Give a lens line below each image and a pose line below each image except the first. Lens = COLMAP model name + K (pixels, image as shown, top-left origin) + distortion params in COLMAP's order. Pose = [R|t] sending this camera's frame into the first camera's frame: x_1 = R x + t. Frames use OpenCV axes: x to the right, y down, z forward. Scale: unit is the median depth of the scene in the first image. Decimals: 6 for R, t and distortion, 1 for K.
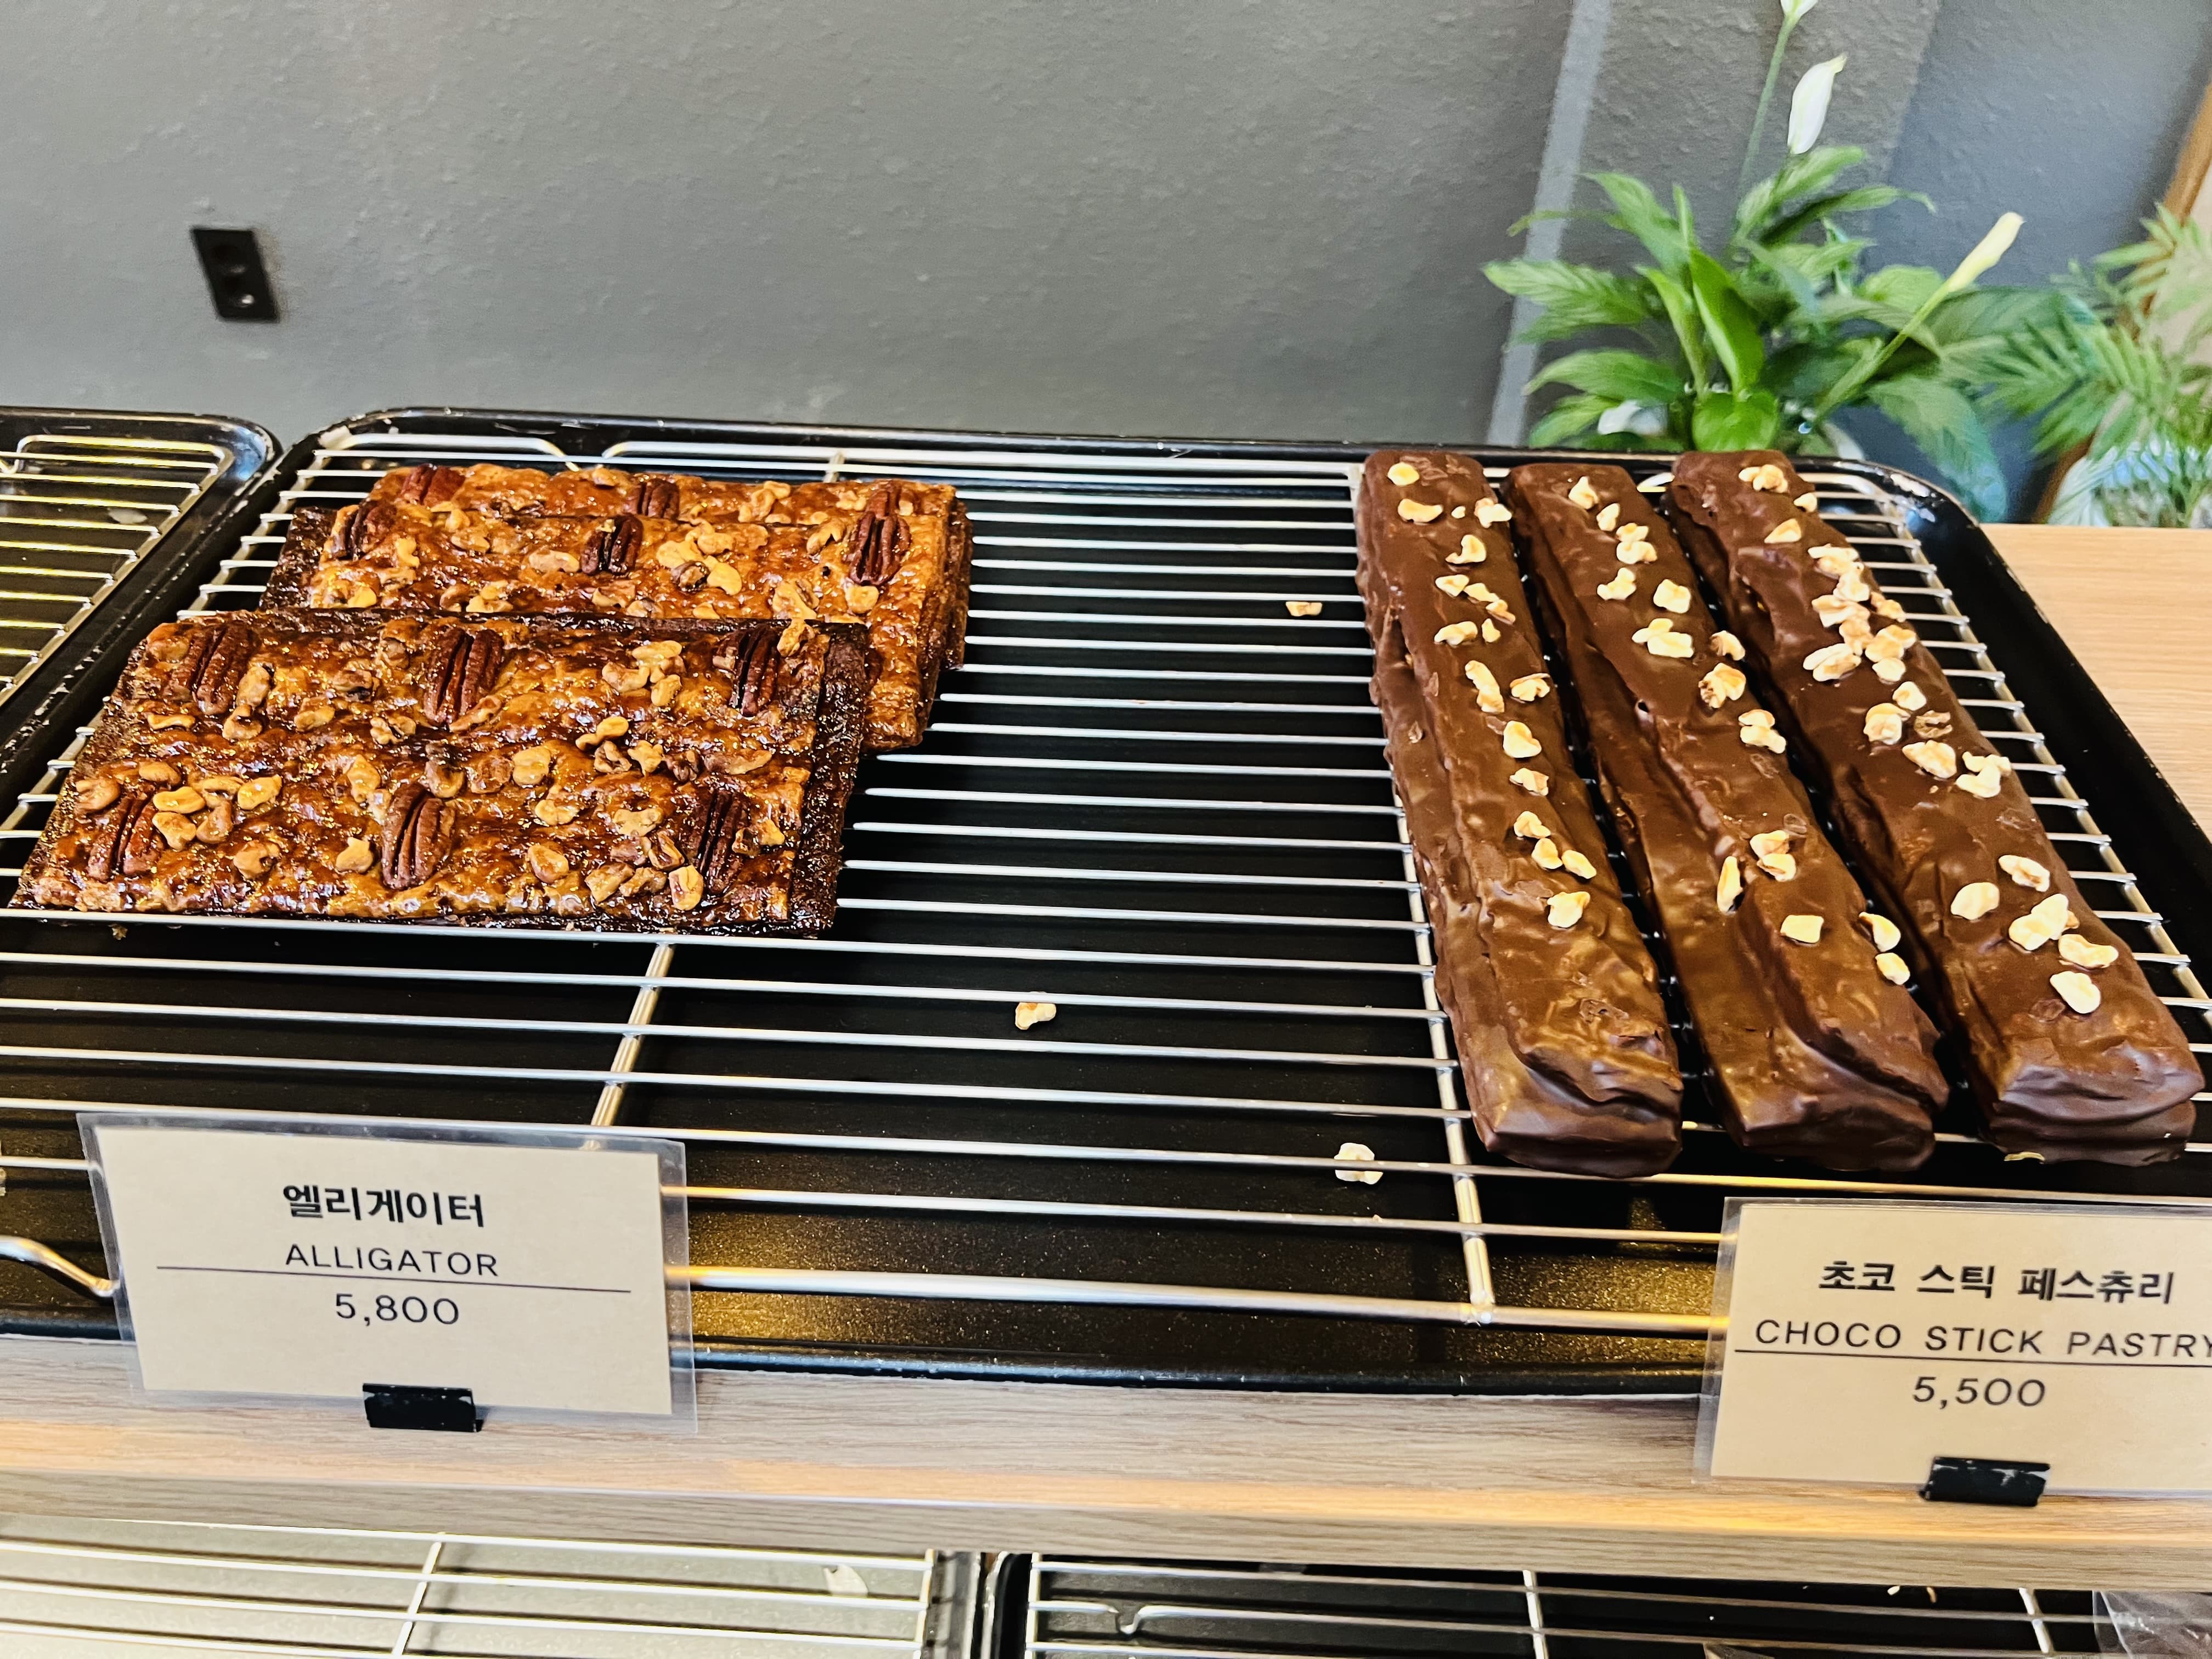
lens RADIAL K [[1681.4, 0, 1112.1], [0, 1681.4, 840.4], [0, 0, 1]] dist [0.027770, -0.041759]
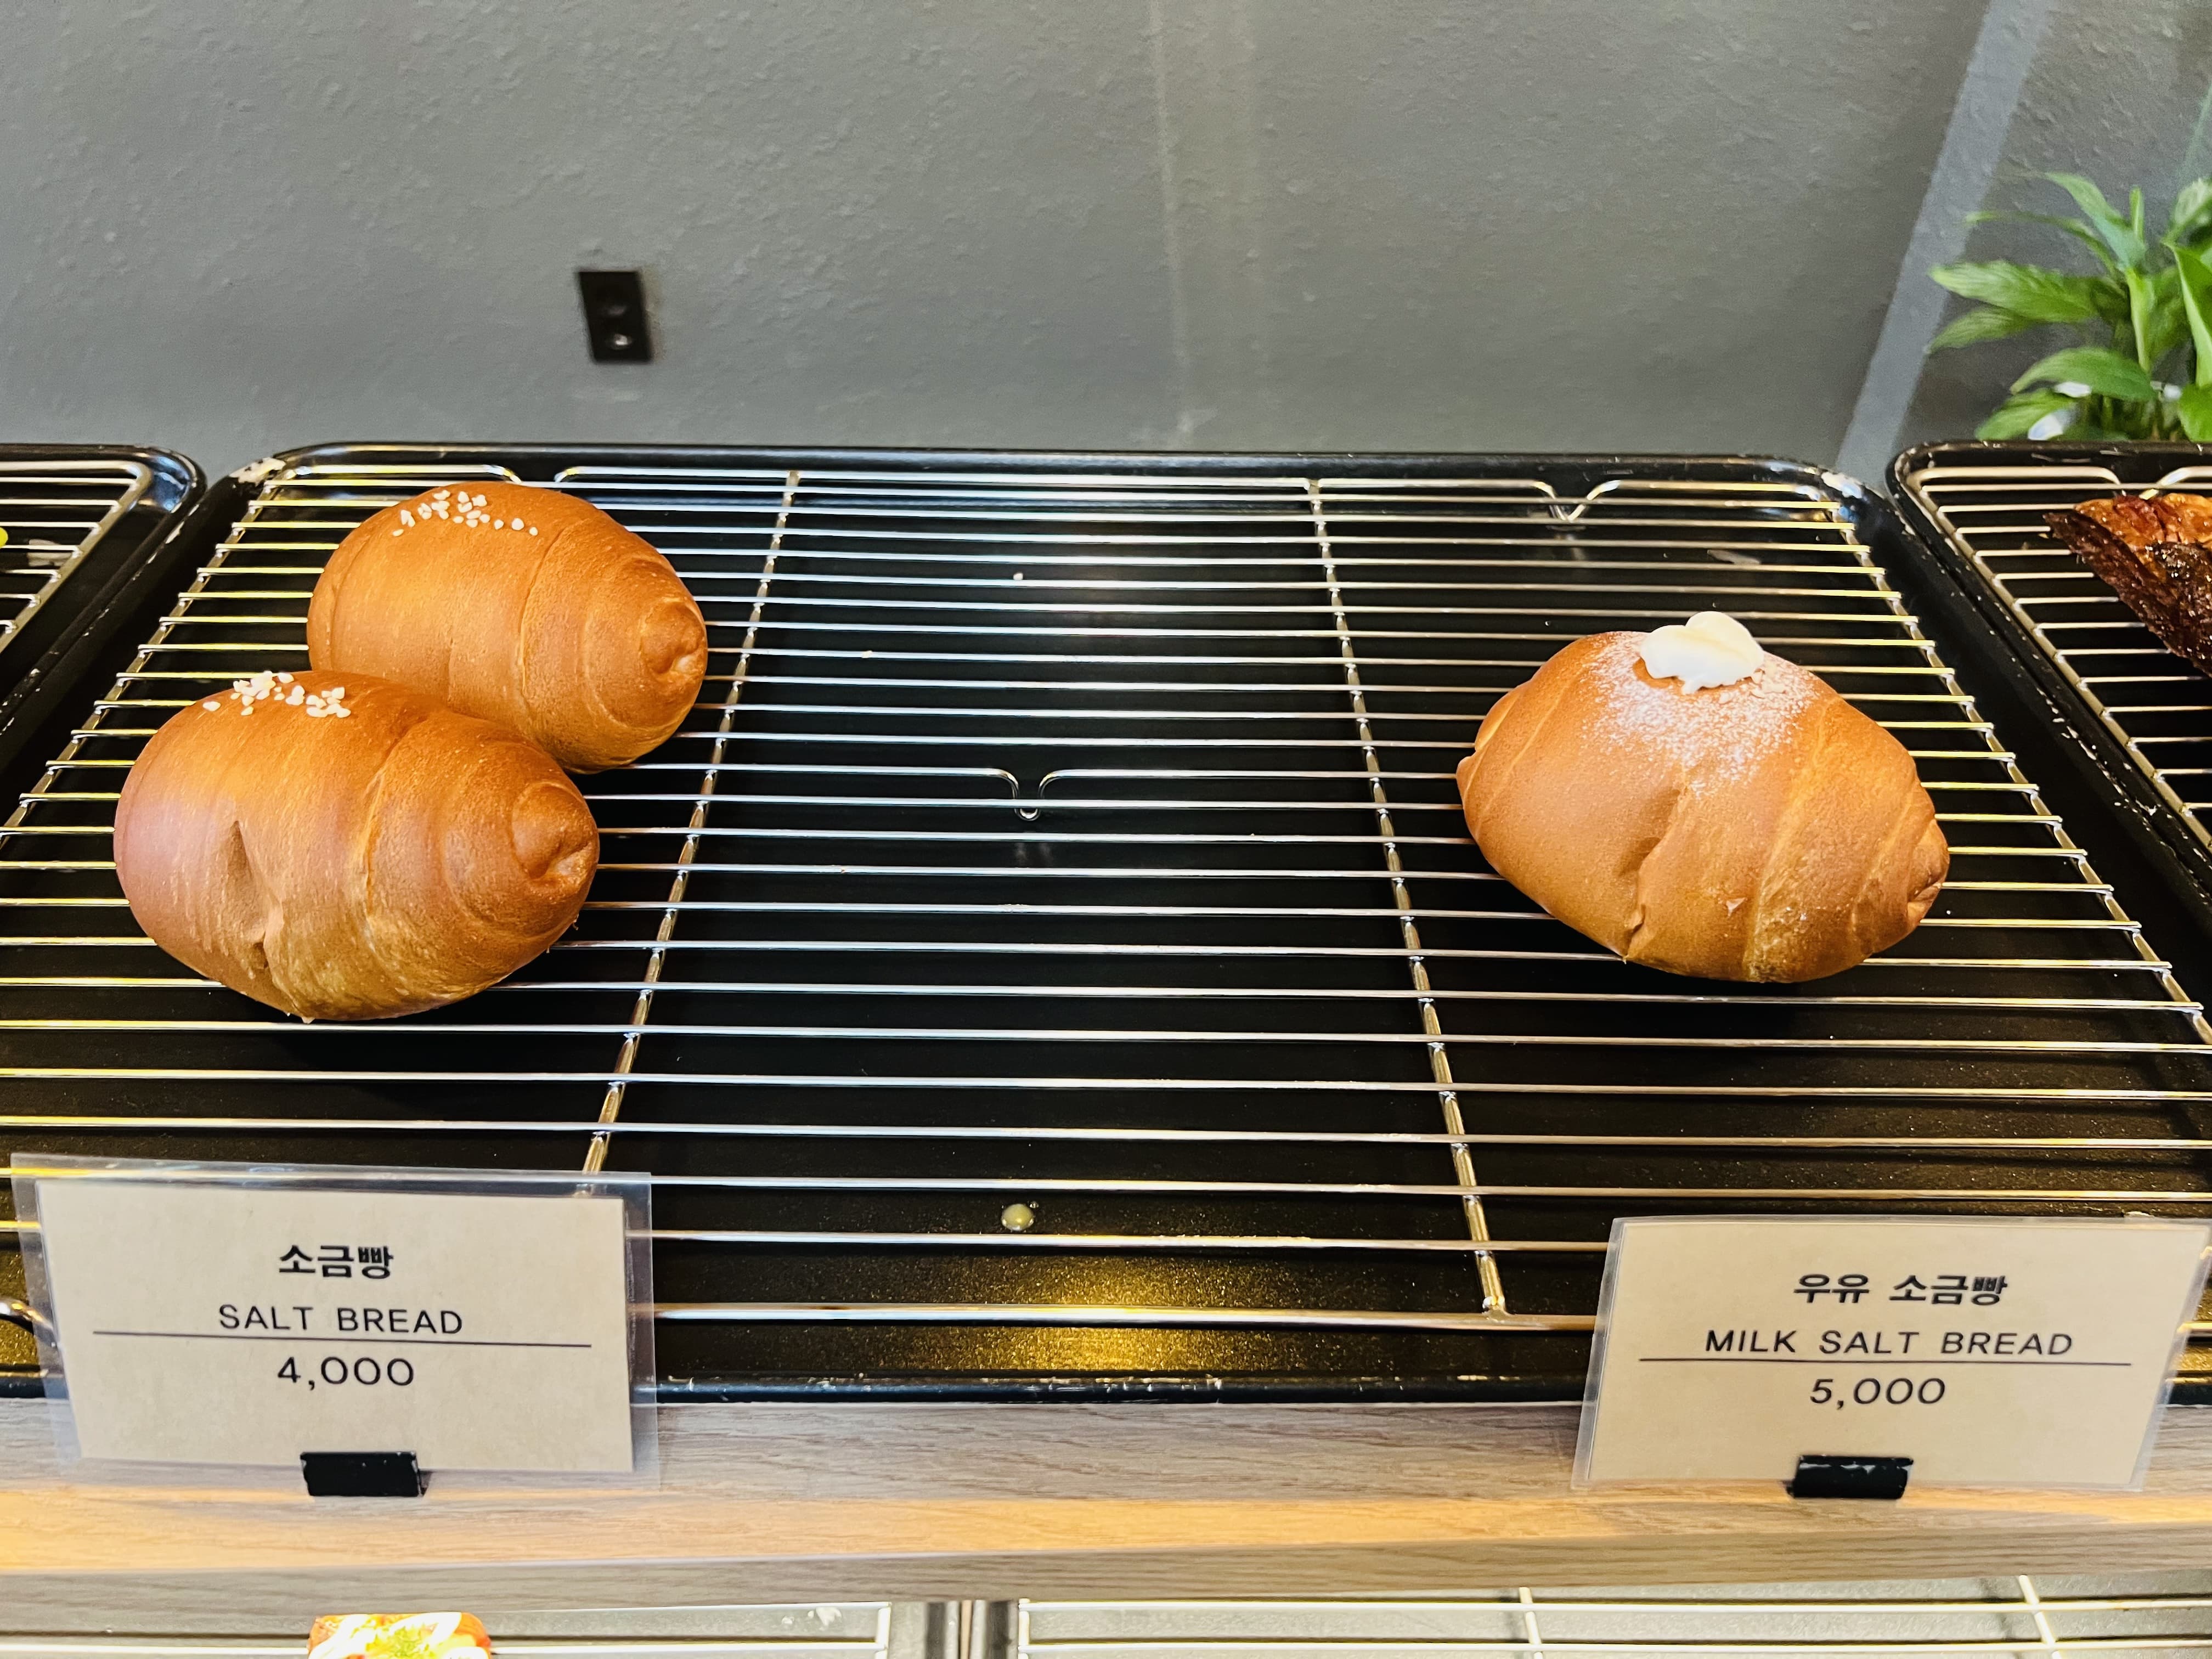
lens RADIAL K [[1681.4, 0, 1103.8], [0, 1681.4, 818.6], [0, 0, 1]] dist [0.027770, -0.041759]
pose [[0.998552, -0.040393, 0.035537, -0.287544], [0.041300, 0.998830, -0.025161, -0.006207], [-0.034480, 0.026592, 0.999052, 0.016279]]
